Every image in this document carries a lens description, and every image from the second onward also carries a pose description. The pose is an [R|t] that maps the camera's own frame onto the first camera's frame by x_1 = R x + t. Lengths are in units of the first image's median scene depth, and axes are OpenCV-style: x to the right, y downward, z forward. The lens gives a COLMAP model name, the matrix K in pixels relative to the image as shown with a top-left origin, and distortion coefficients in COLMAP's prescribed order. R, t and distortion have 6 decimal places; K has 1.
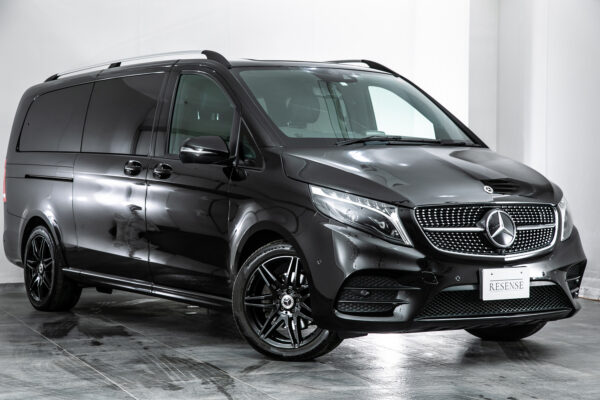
lens RADIAL K [[1366.1, 0, 300.0], [0, 1366.1, 200.0], [0, 0, 1]] dist [0.064556, 2.381812]
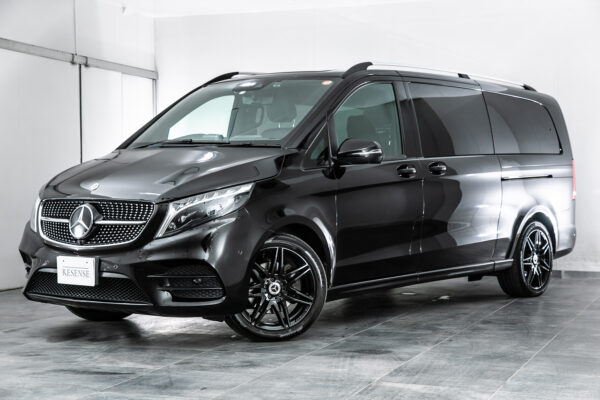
lens RADIAL K [[1124.3, 0, 300.0], [0, 1124.3, 200.0], [0, 0, 1]] dist [0.077574, 0.165275]
pose [[0.333414, 0.019031, -0.942588, 1.079504], [-0.015031, 0.999776, 0.014868, -0.013198], [0.942661, 0.009211, 0.333626, 0.865491]]
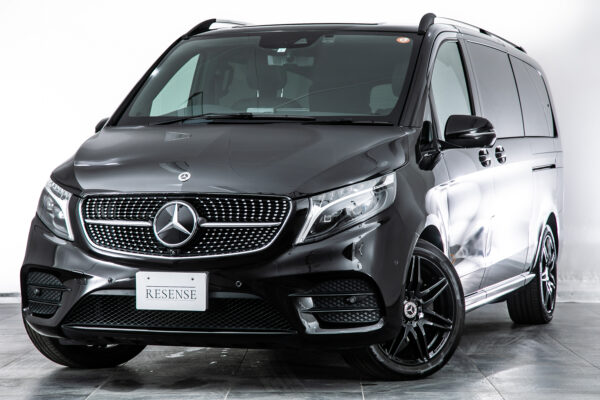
lens RADIAL K [[1795.1, 0, 300.0], [0, 1795.1, 200.0], [0, 0, 1]] dist [0.314233, -0.615363]
pose [[0.634721, 0.014520, -0.772605, 1.033283], [-0.015424, 0.999862, 0.006120, -0.001432], [0.772588, 0.008033, 0.634857, 0.374792]]
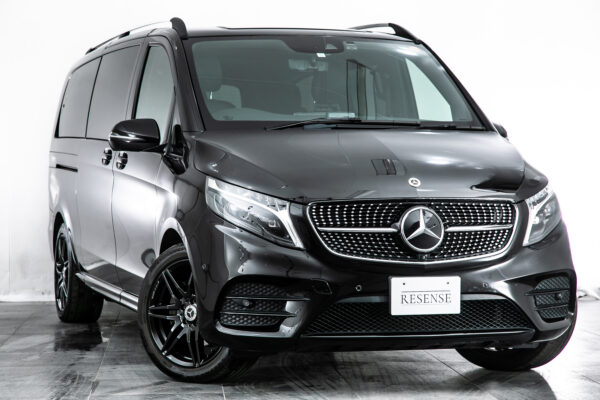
lens RADIAL K [[1795.1, 0, 300.0], [0, 1795.1, 200.0], [0, 0, 1]] dist [0.314233, -0.615363]
pose [[0.962124, 0.004413, -0.272575, 0.374246], [-0.003687, 0.999988, 0.003177, -0.000134], [0.272586, -0.002052, 0.962129, -0.068675]]
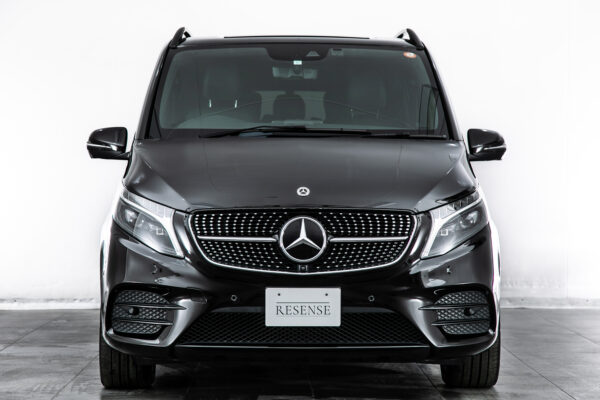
lens RADIAL K [[1795.1, 0, 300.0], [0, 1795.1, 200.0], [0, 0, 1]] dist [0.314233, -0.615363]
pose [[0.850994, 0.011251, -0.525055, 0.709343], [-0.012336, 0.999923, 0.001433, -0.004163], [0.525031, 0.005257, 0.851067, 0.090589]]
